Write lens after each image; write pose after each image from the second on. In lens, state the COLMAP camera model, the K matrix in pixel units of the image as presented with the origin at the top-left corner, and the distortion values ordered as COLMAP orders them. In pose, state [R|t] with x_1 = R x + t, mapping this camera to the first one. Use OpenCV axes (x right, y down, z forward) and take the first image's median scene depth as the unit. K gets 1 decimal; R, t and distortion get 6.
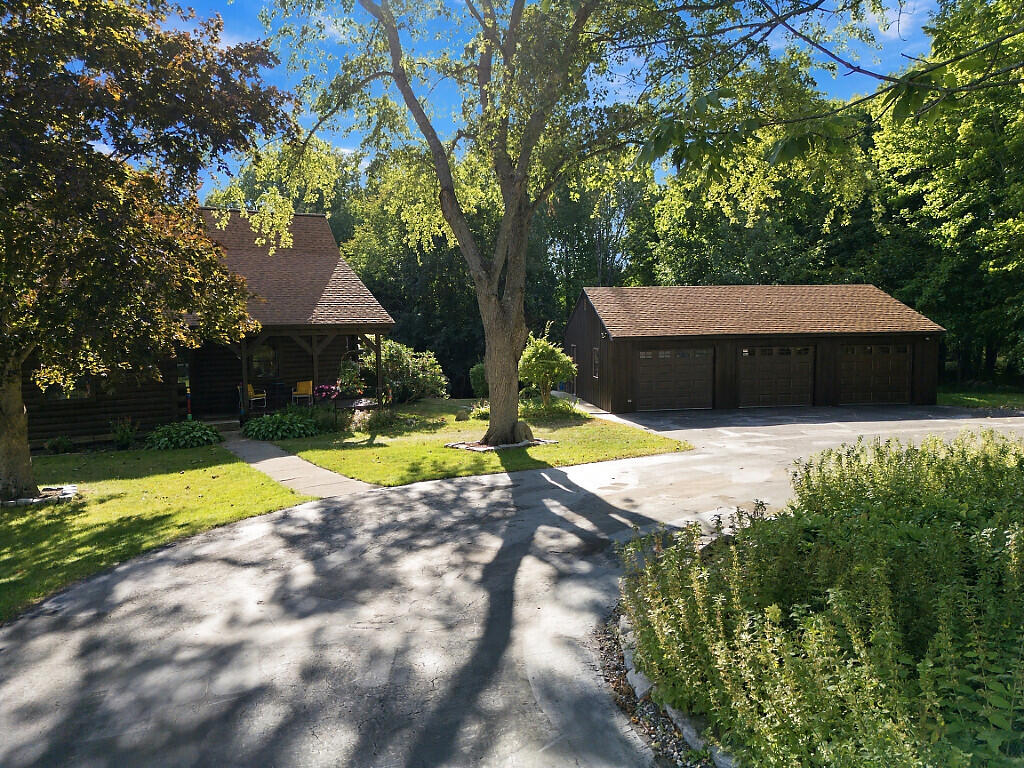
lens RADIAL K [[718.5, 0, 512.0], [0, 718.5, 384.0], [0, 0, 1]] dist [0.087997, -0.097887]
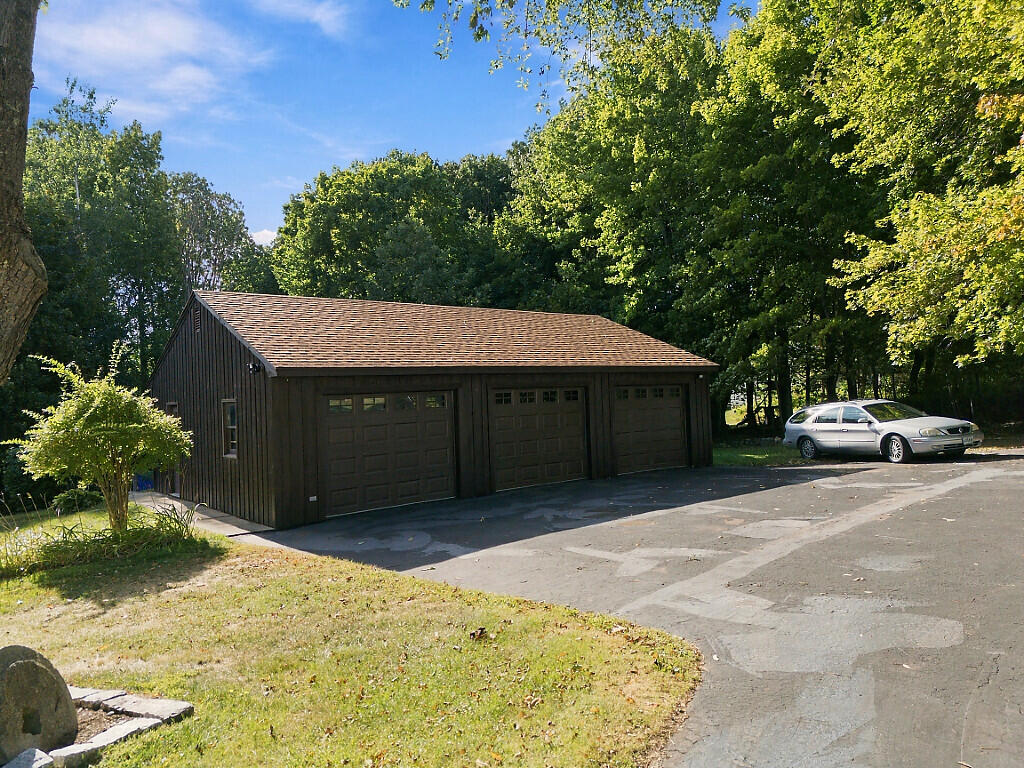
lens RADIAL K [[718.5, 0, 512.0], [0, 718.5, 384.0], [0, 0, 1]] dist [0.087997, -0.097887]
pose [[0.857723, -0.010807, 0.513998, 0.026298], [0.068486, 0.993270, -0.093399, 0.001150], [-0.509530, 0.115312, 0.852691, 0.480138]]
